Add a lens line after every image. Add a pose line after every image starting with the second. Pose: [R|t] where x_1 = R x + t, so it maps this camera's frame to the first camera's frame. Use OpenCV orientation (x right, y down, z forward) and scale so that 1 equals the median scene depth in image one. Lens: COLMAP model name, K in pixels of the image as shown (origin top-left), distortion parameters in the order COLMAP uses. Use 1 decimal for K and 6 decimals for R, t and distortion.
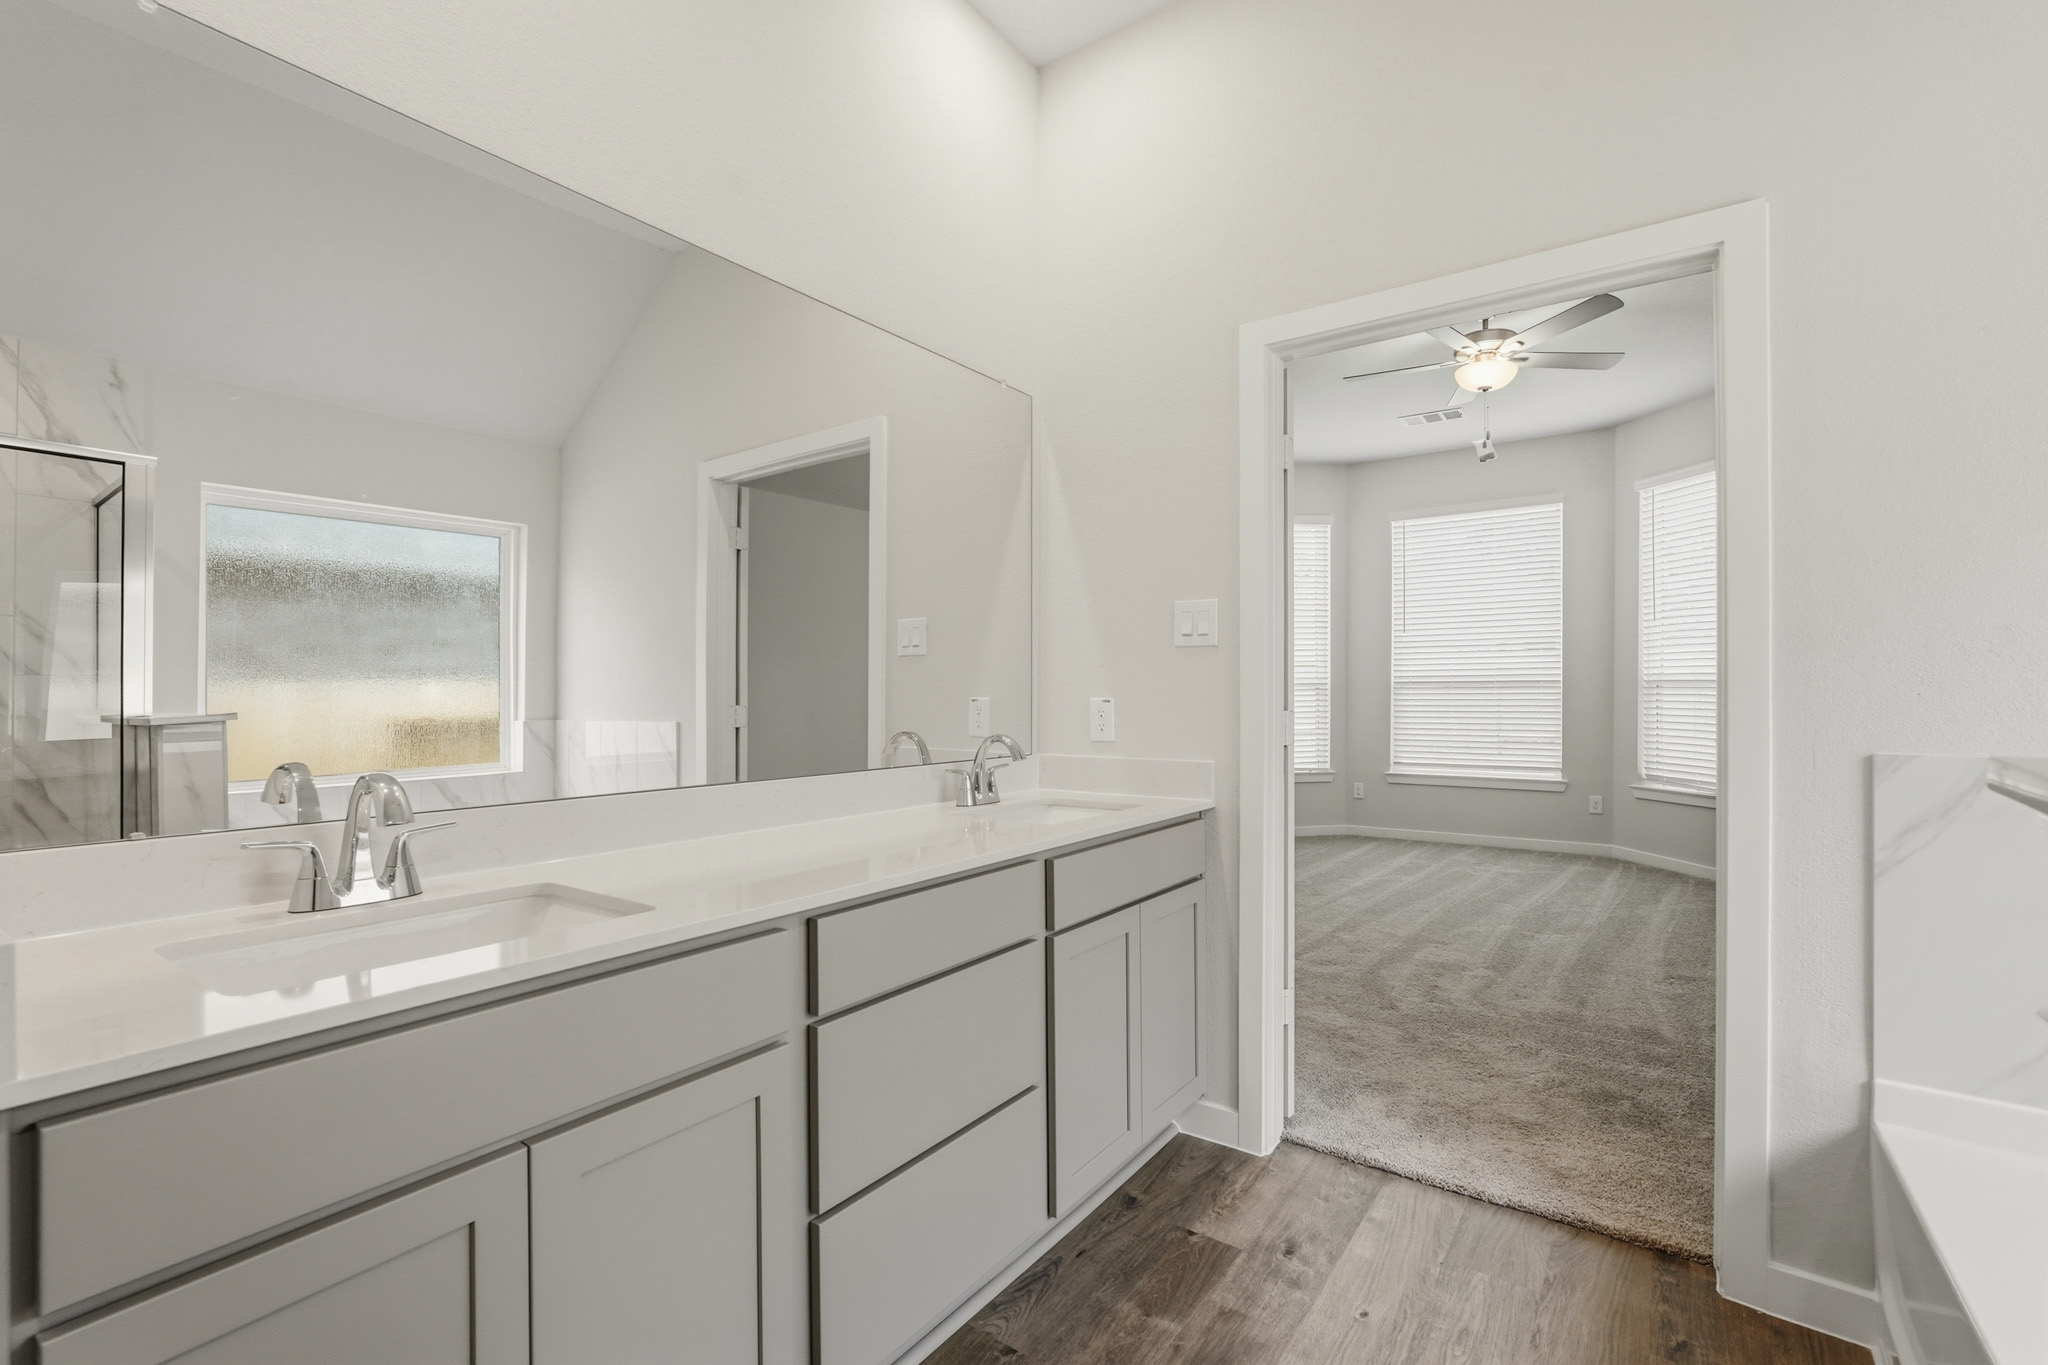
lens RADIAL K [[902.0, 0, 1027.1], [0, 902.0, 688.7], [0, 0, 1]] dist [-0.000823, -0.000039]
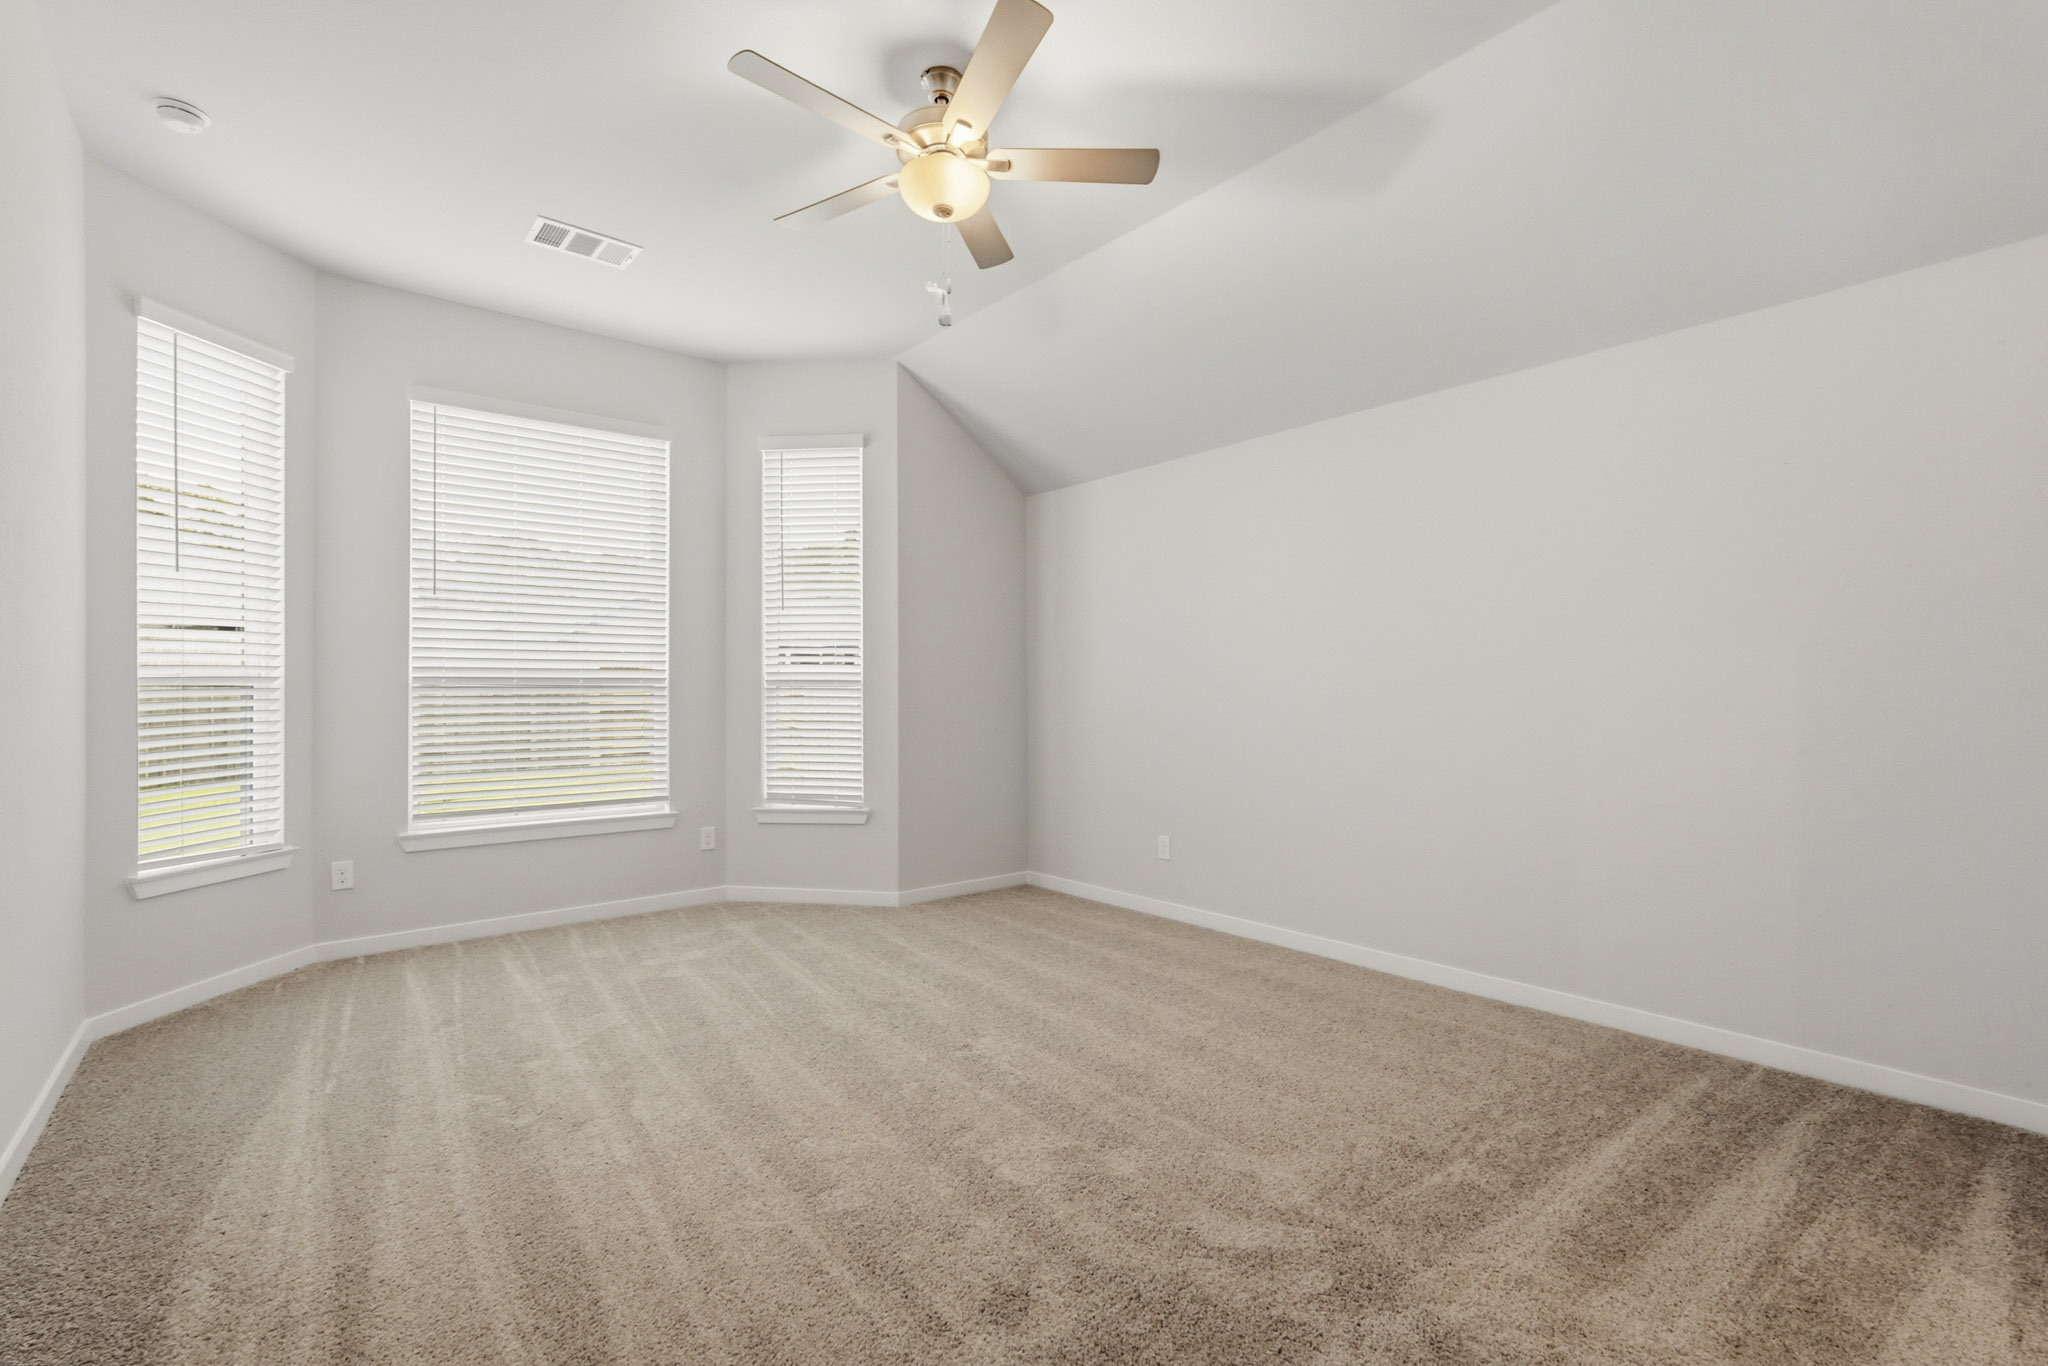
lens RADIAL K [[902.0, 0, 1027.1], [0, 902.0, 689.2], [0, 0, 1]] dist [-0.000823, -0.000039]
pose [[0.263935, 0.009530, 0.964493, -0.054831], [-0.003643, 0.999954, -0.008884, 0.004589], [-0.964533, -0.001168, 0.263958, 0.522654]]
